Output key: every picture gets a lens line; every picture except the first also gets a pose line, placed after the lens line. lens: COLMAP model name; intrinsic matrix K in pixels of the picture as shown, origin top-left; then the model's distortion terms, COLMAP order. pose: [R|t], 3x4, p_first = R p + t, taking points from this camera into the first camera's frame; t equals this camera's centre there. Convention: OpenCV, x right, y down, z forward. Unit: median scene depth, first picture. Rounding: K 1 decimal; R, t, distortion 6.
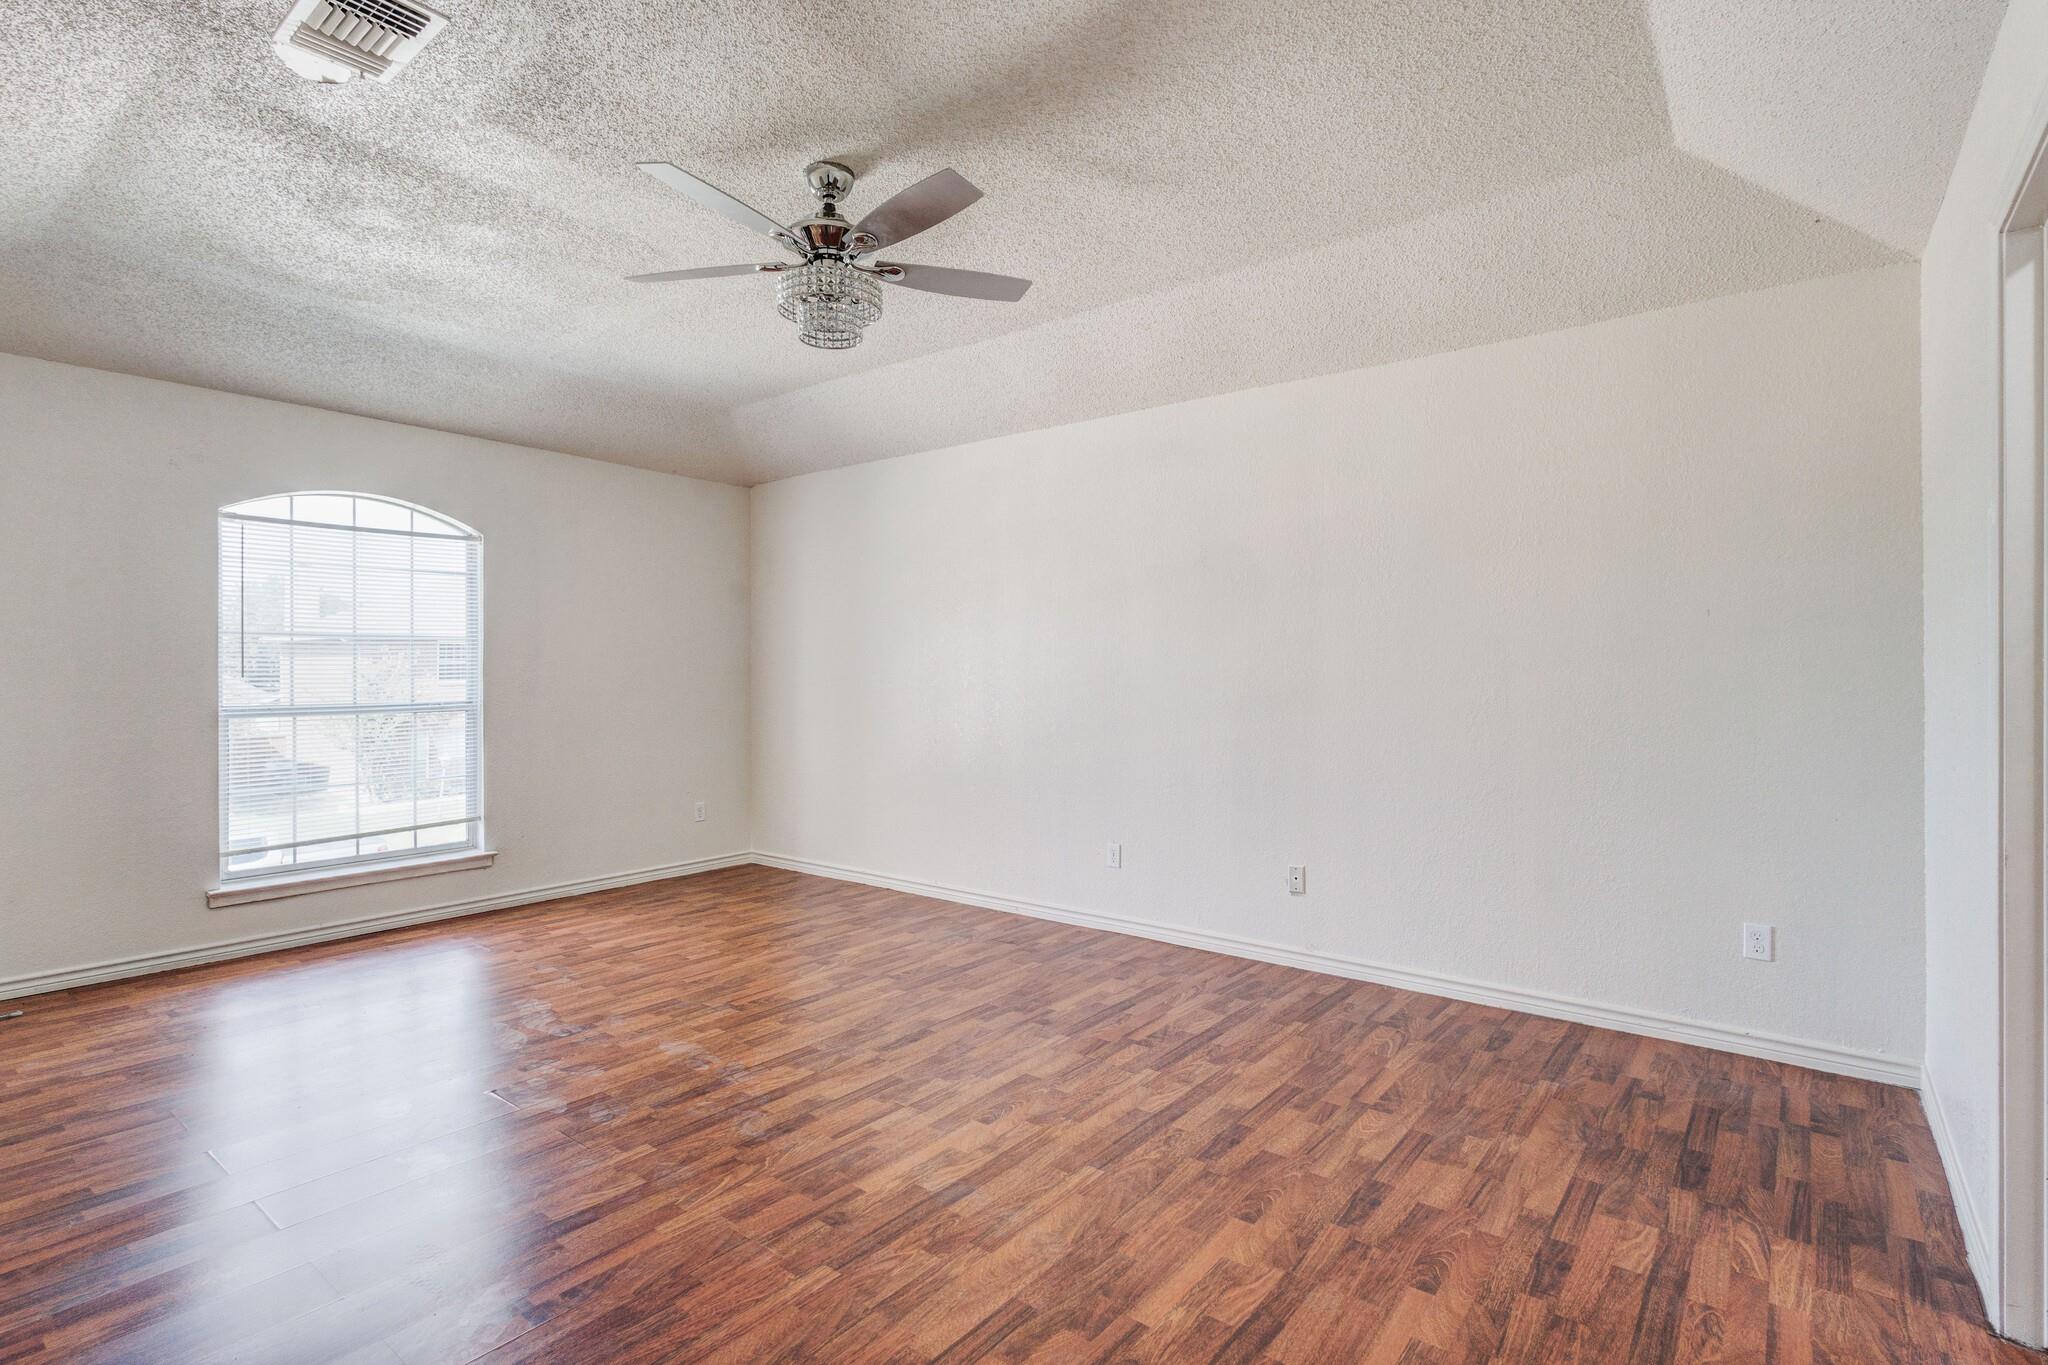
lens RADIAL K [[956.7, 0, 1024.0], [0, 956.7, 682.5], [0, 0, 1]] dist [0.013475, -0.007505]
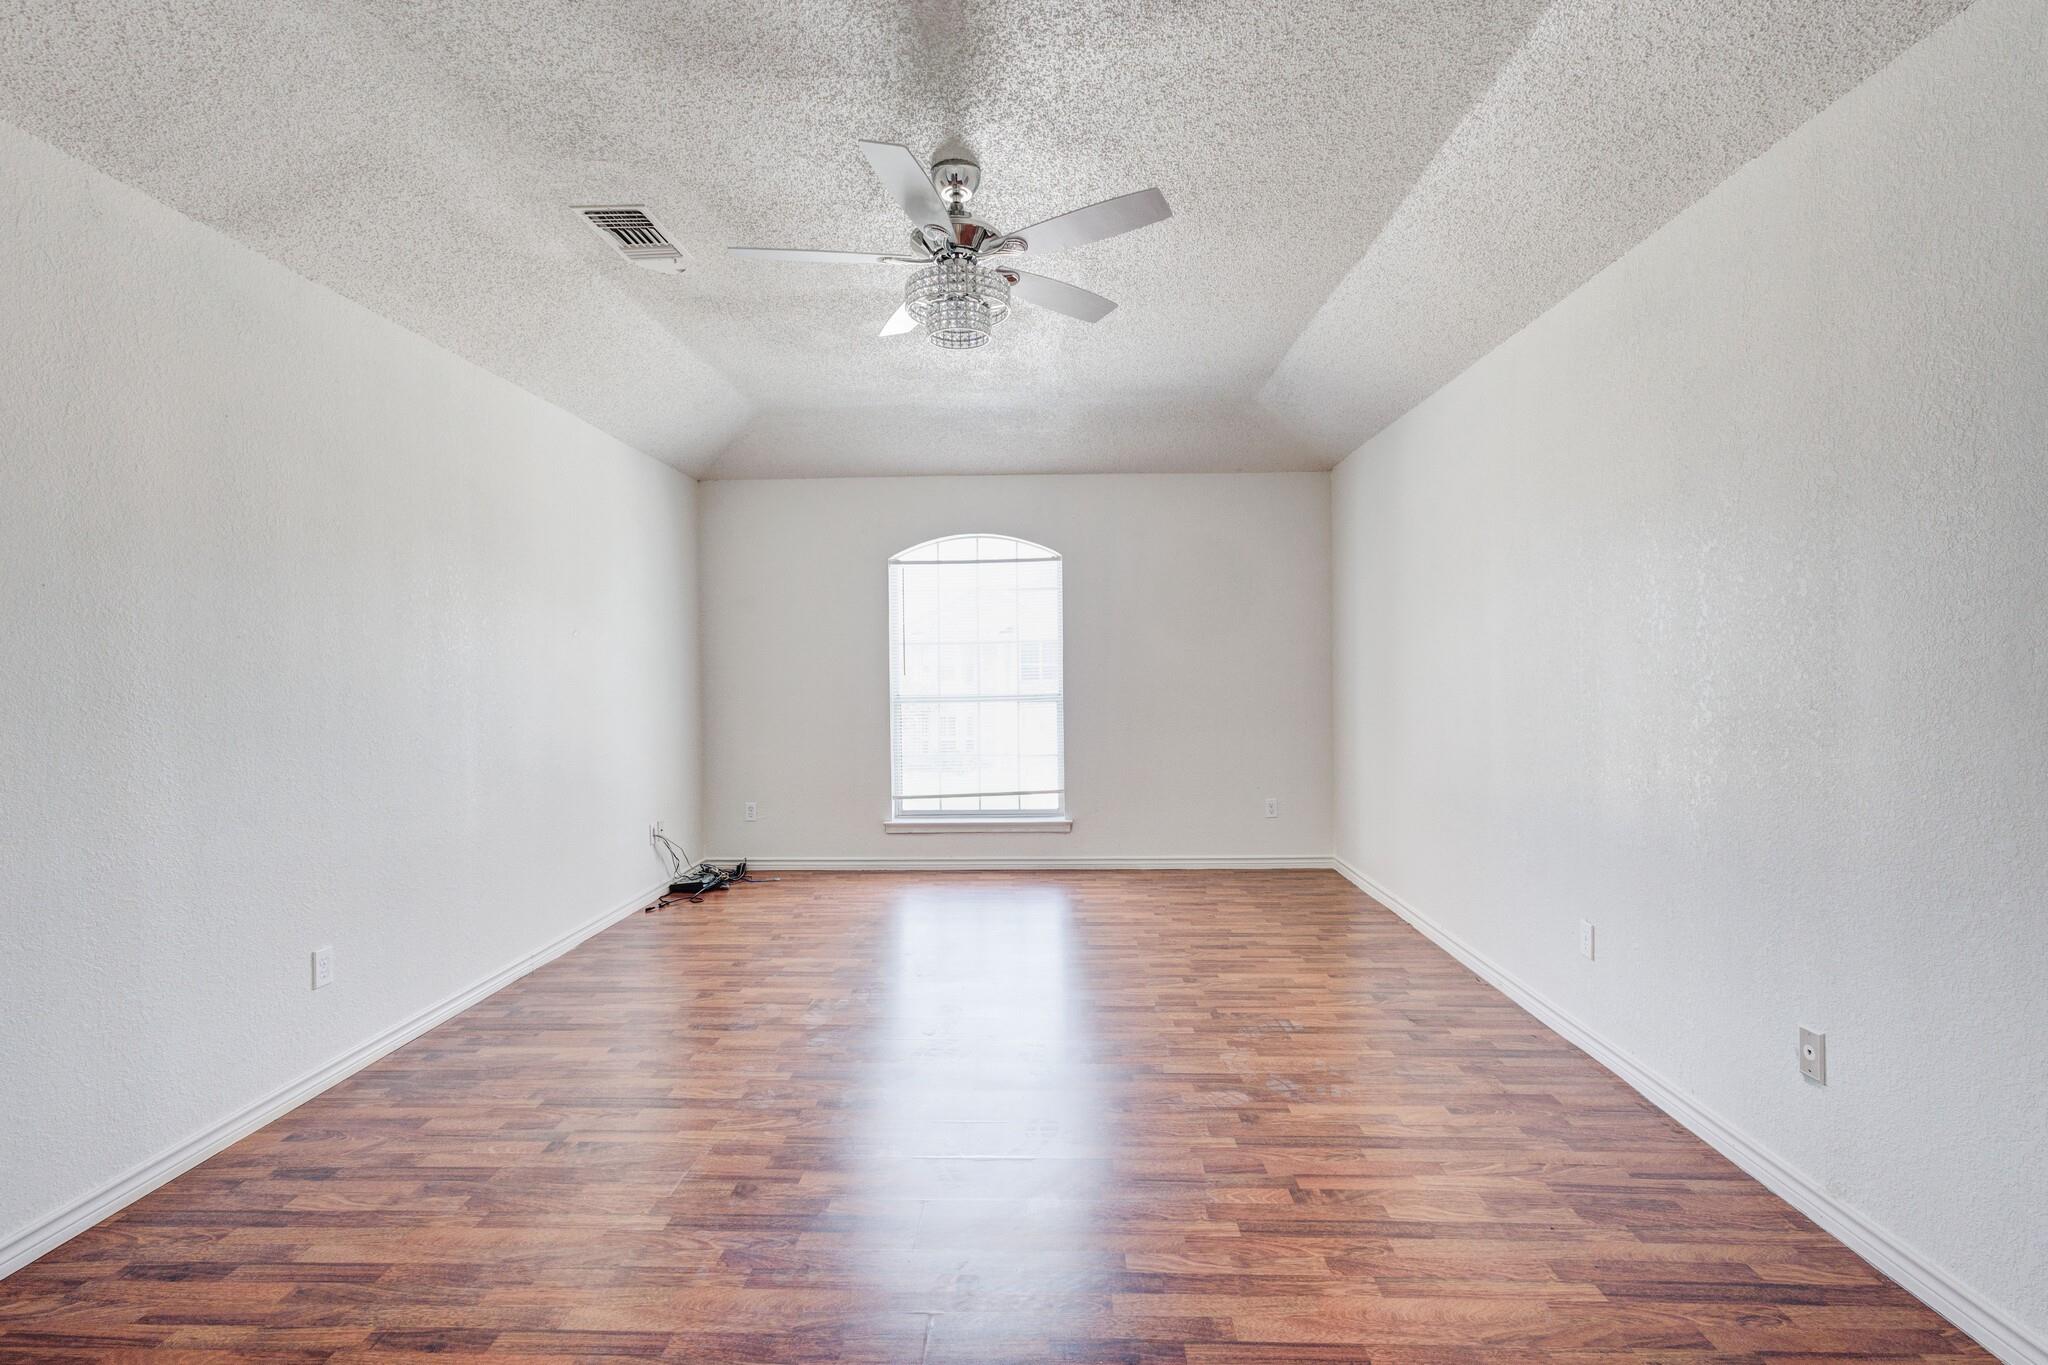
lens RADIAL K [[936.2, 0, 1024.0], [0, 936.2, 682.5], [0, 0, 1]] dist [0.014677, -0.006556]
pose [[0.604820, 0.007105, -0.796330, 0.403347], [0.001515, 0.999948, 0.010073, -0.007752], [0.796361, -0.007299, 0.604778, 0.304167]]
